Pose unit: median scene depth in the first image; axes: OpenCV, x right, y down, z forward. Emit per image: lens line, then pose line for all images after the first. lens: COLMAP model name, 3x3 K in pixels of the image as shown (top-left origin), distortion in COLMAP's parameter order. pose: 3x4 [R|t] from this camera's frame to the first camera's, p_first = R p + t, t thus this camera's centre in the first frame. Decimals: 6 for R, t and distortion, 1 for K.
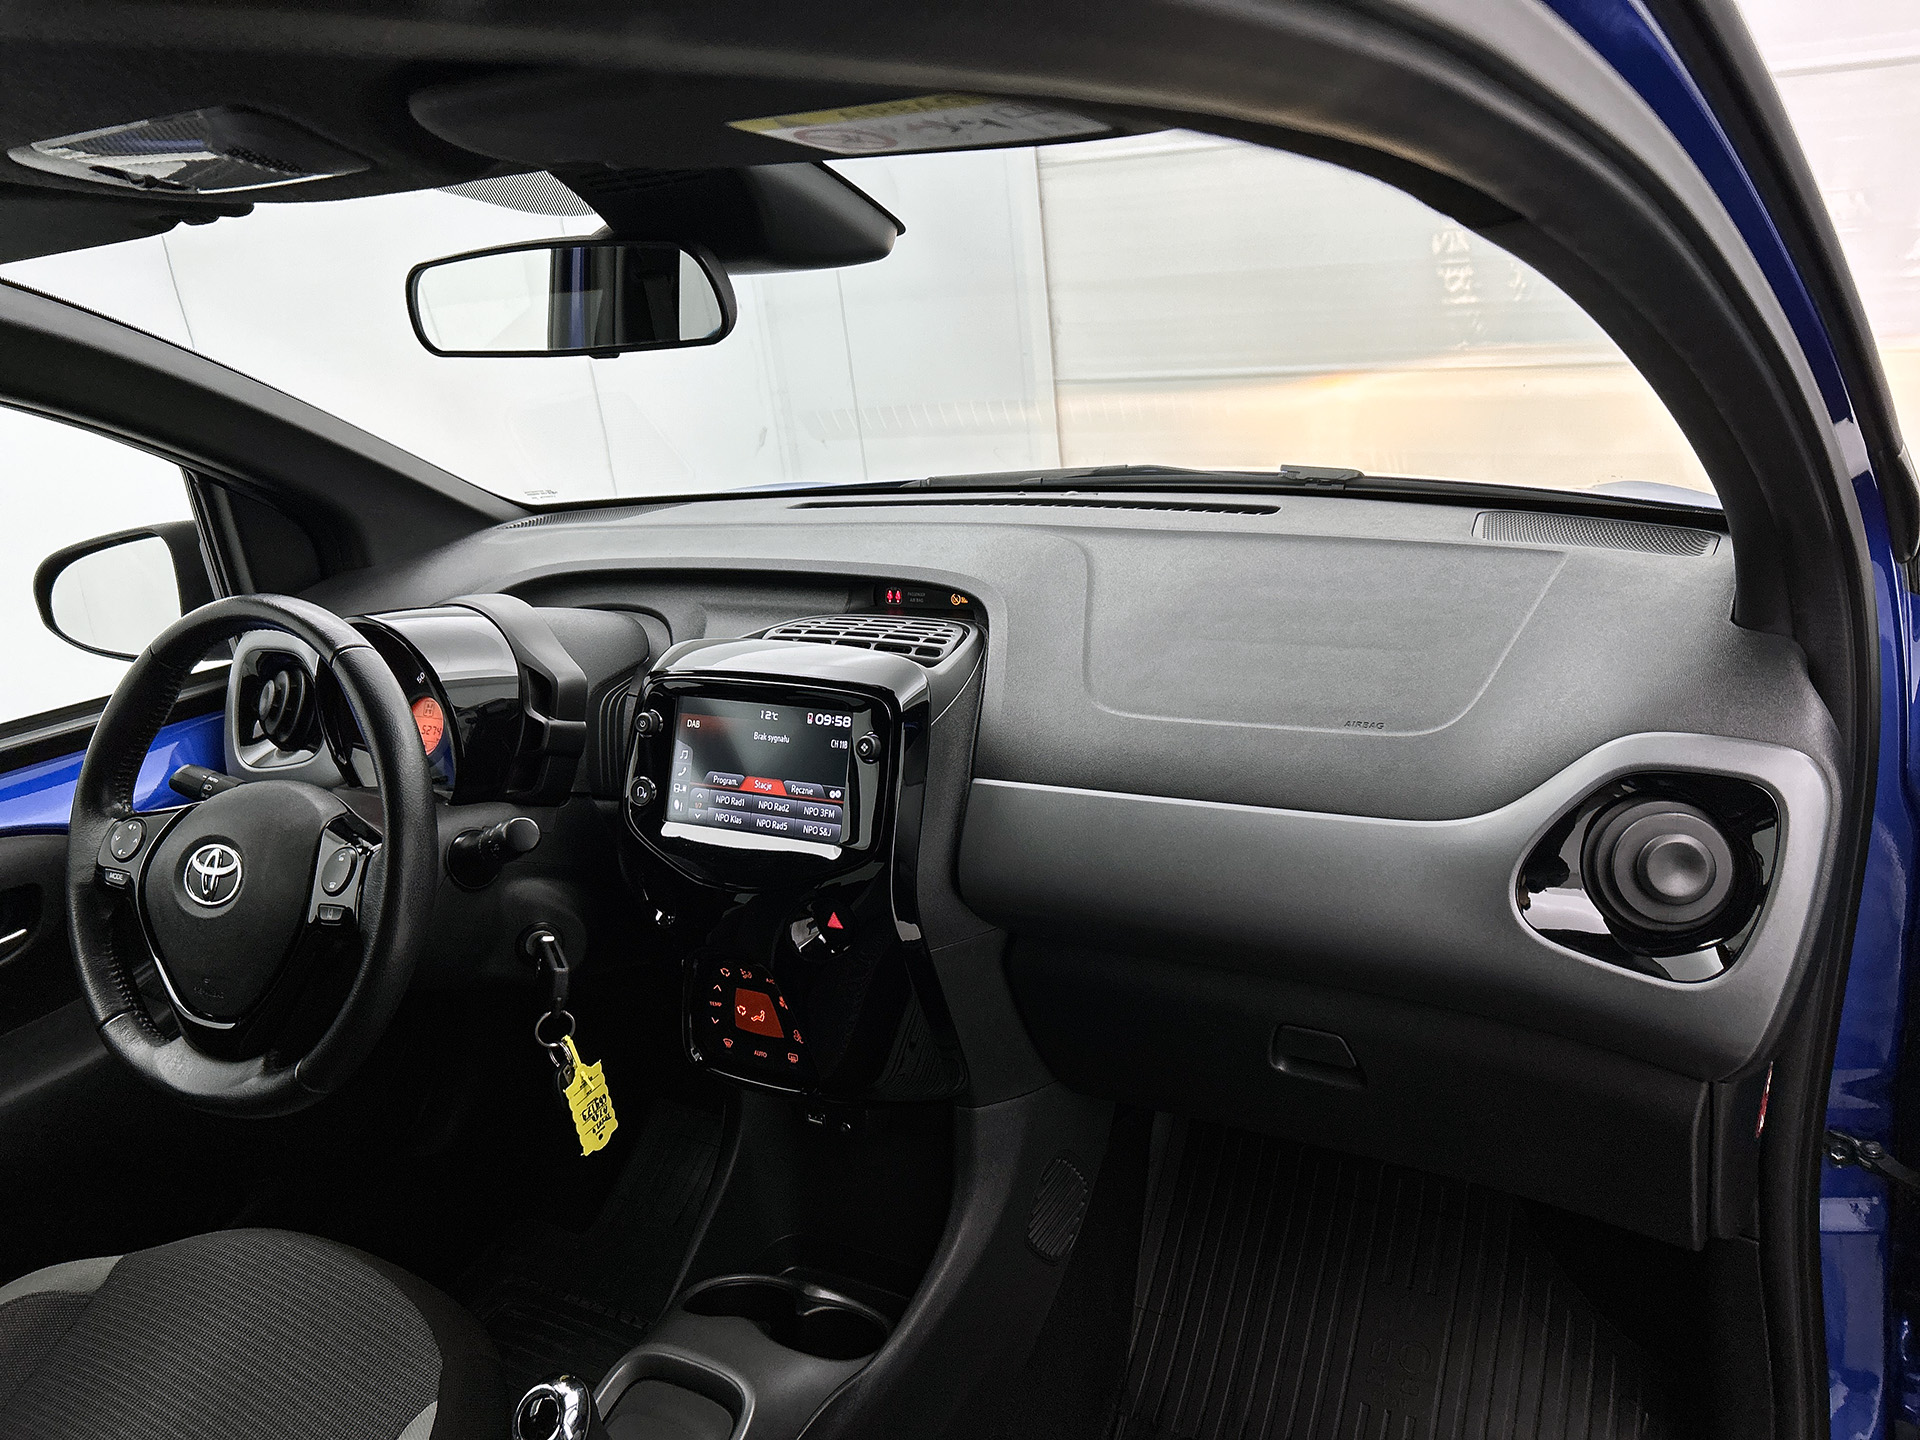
lens RADIAL K [[1485.8, 0, 902.9], [0, 1485.8, 726.9], [0, 0, 1]] dist [0.066132, -0.075109]
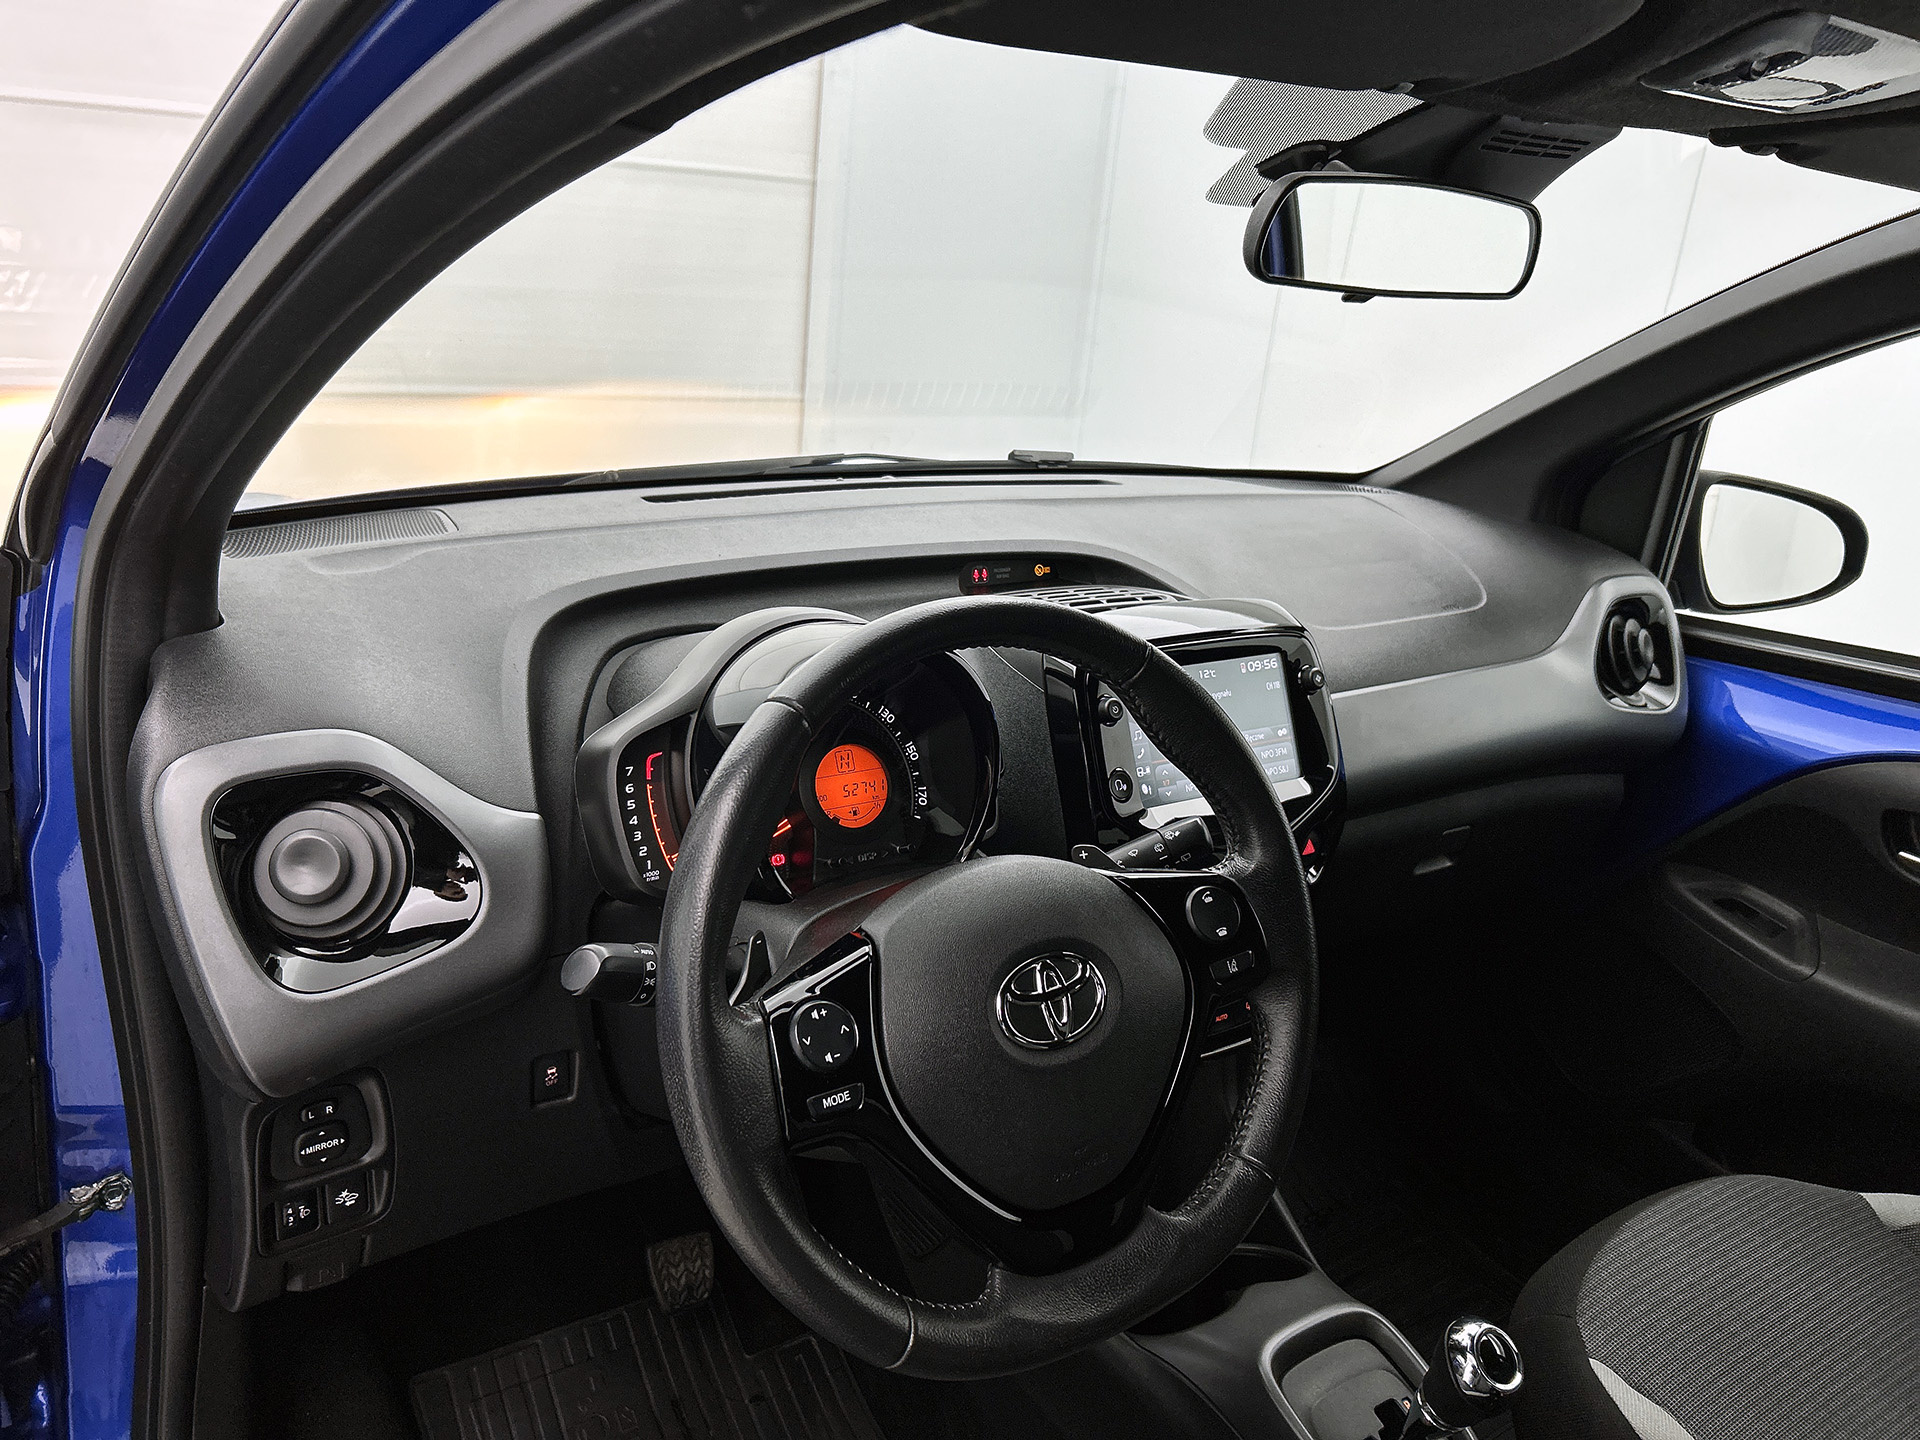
lens RADIAL K [[1452.2, 0, 964.8], [0, 1452.2, 748.6], [0, 0, 1]] dist [0.028597, -0.005273]
pose [[0.425544, -0.172533, 0.888338, -1.032849], [0.192594, 0.976434, 0.097384, -0.085140], [-0.884206, 0.129647, 0.448745, 0.713776]]
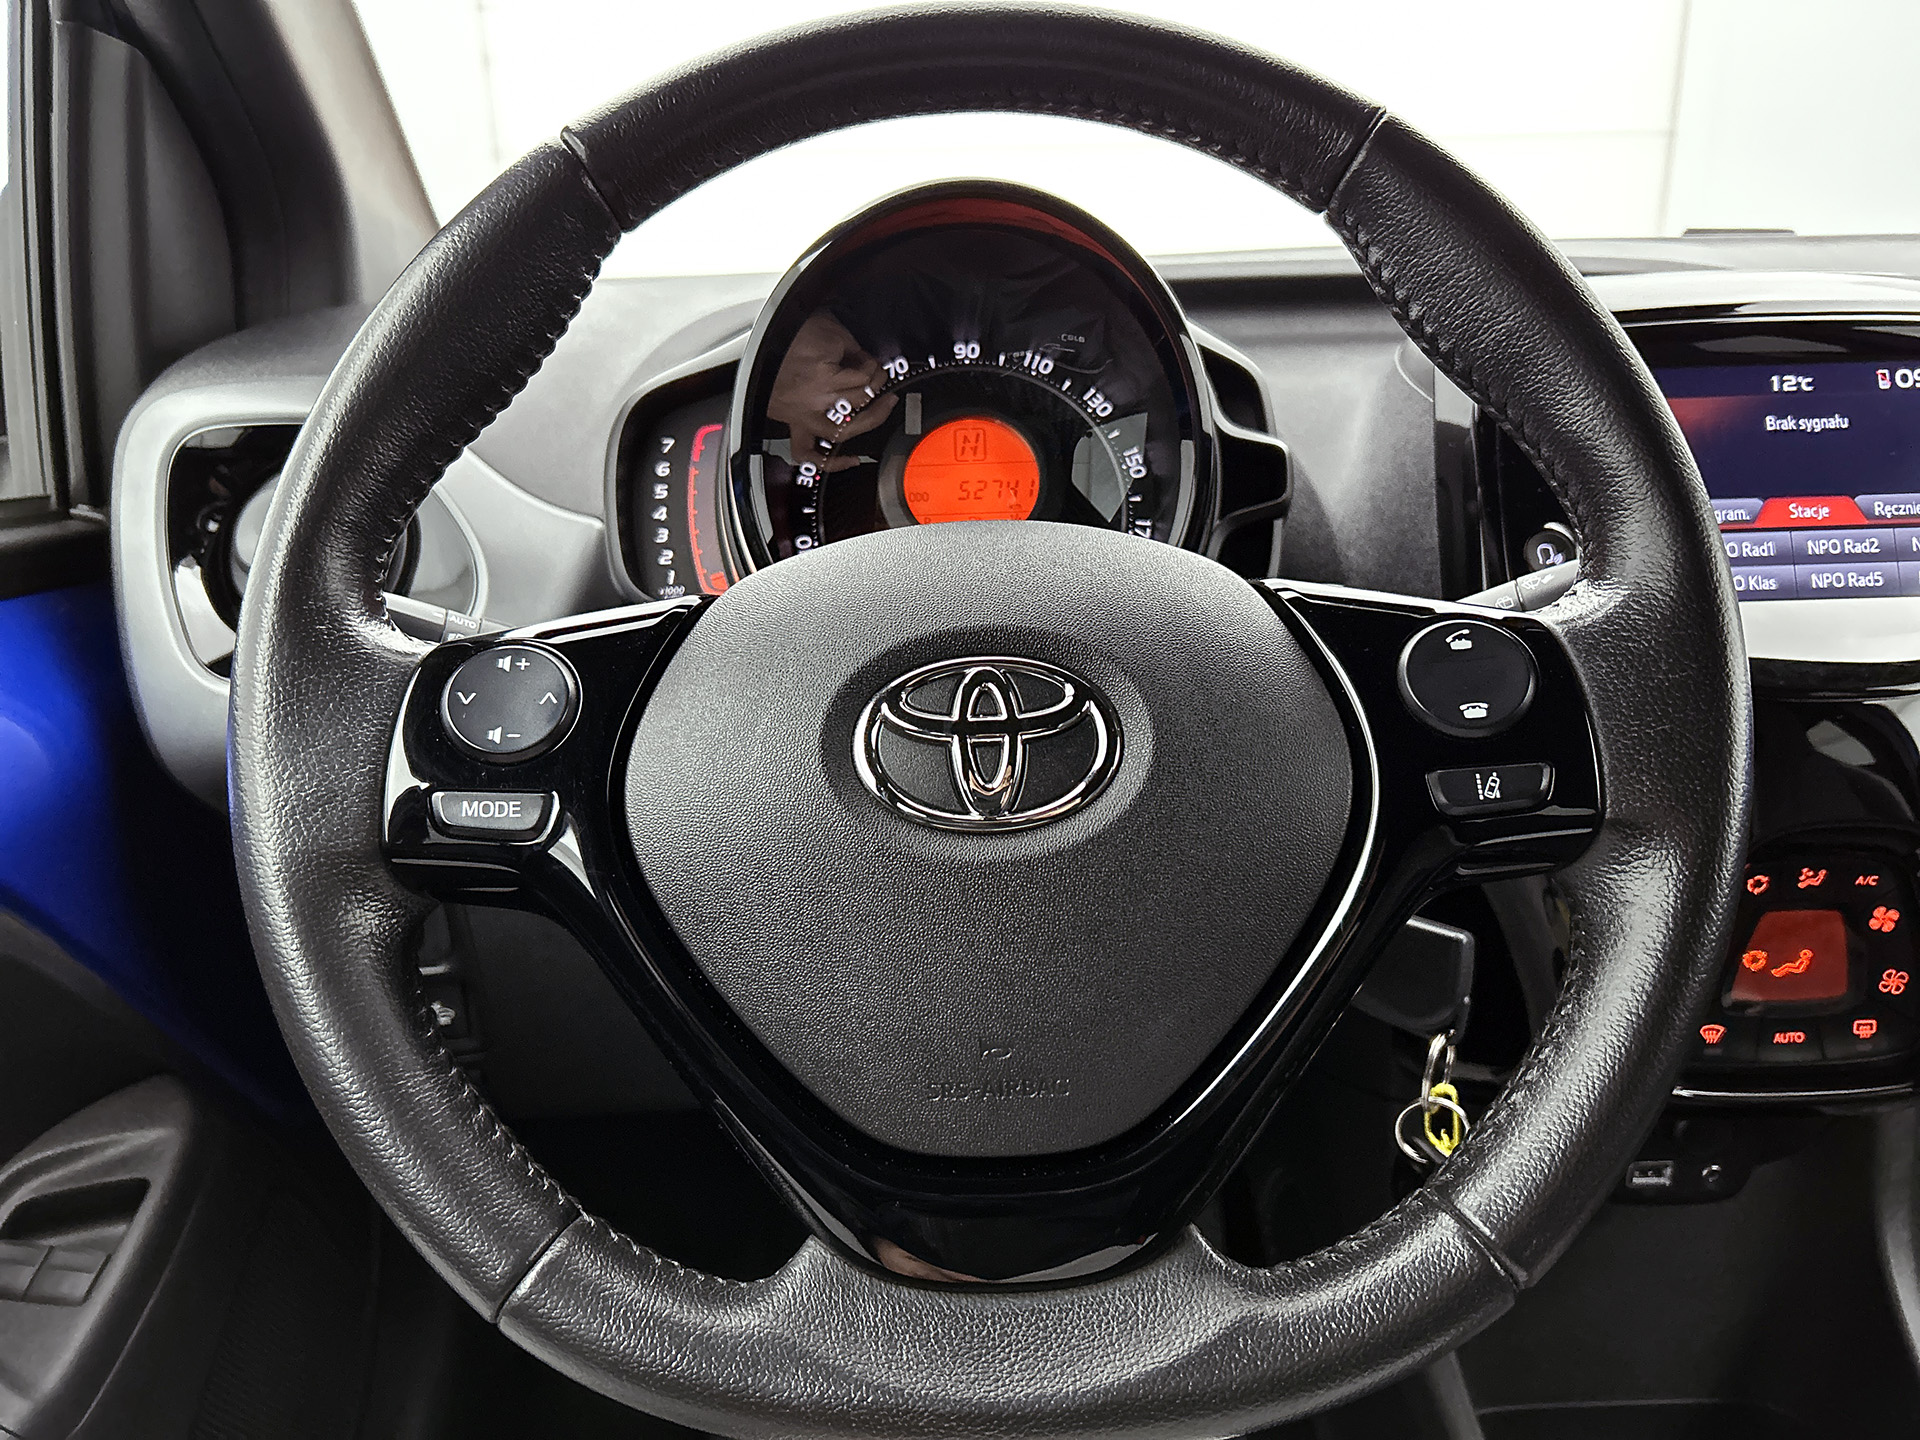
lens RADIAL K [[1468.7, 0, 958.9], [0, 1468.7, 731.0], [0, 0, 1]] dist [0.073964, -0.117295]
pose [[0.860428, -0.064711, 0.505446, -0.624404], [0.113296, 0.991371, -0.065942, 0.117068], [-0.496817, 0.114003, 0.860335, 0.704967]]
